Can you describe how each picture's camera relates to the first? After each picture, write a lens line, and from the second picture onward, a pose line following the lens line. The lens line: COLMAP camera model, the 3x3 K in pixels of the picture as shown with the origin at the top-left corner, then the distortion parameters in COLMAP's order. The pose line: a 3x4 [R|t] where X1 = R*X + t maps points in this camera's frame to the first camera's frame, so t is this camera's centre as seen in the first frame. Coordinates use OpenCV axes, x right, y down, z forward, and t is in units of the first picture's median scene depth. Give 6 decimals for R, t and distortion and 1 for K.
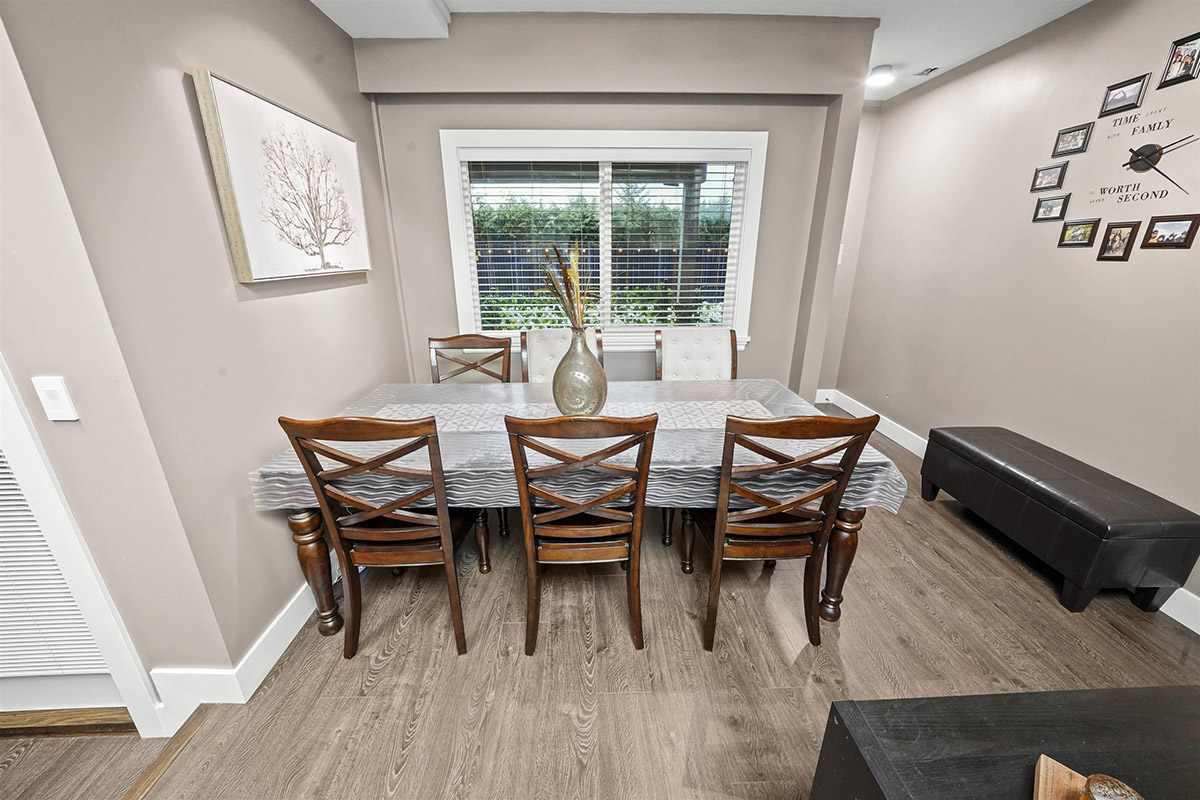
lens RADIAL K [[451.4, 0, 606.5], [0, 451.4, 398.1], [0, 0, 1]] dist [-0.016947, -0.000124]
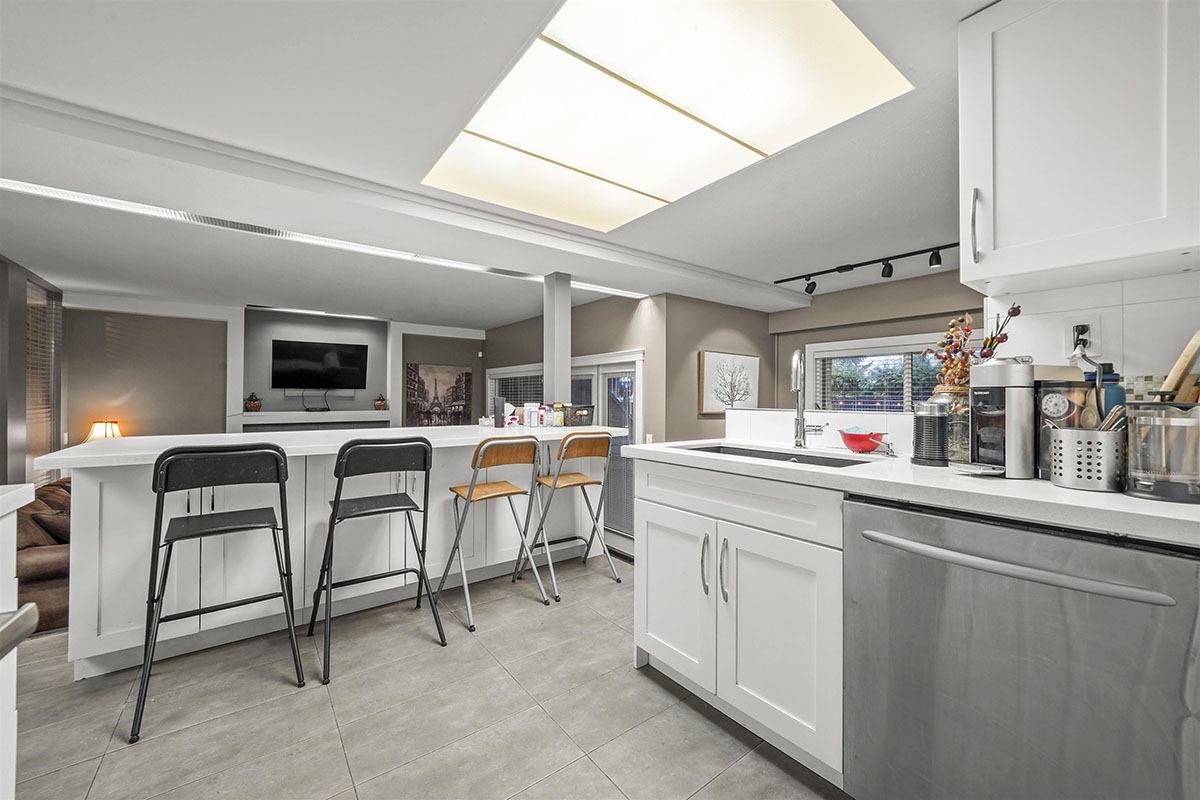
lens RADIAL K [[451.4, 0, 606.6], [0, 451.4, 396.4], [0, 0, 1]] dist [-0.016947, -0.000124]
pose [[0.579896, -0.001474, -0.814689, 1.075895], [-0.267622, 0.944159, -0.192202, 0.323797], [0.769480, 0.329486, 0.547120, -0.980878]]
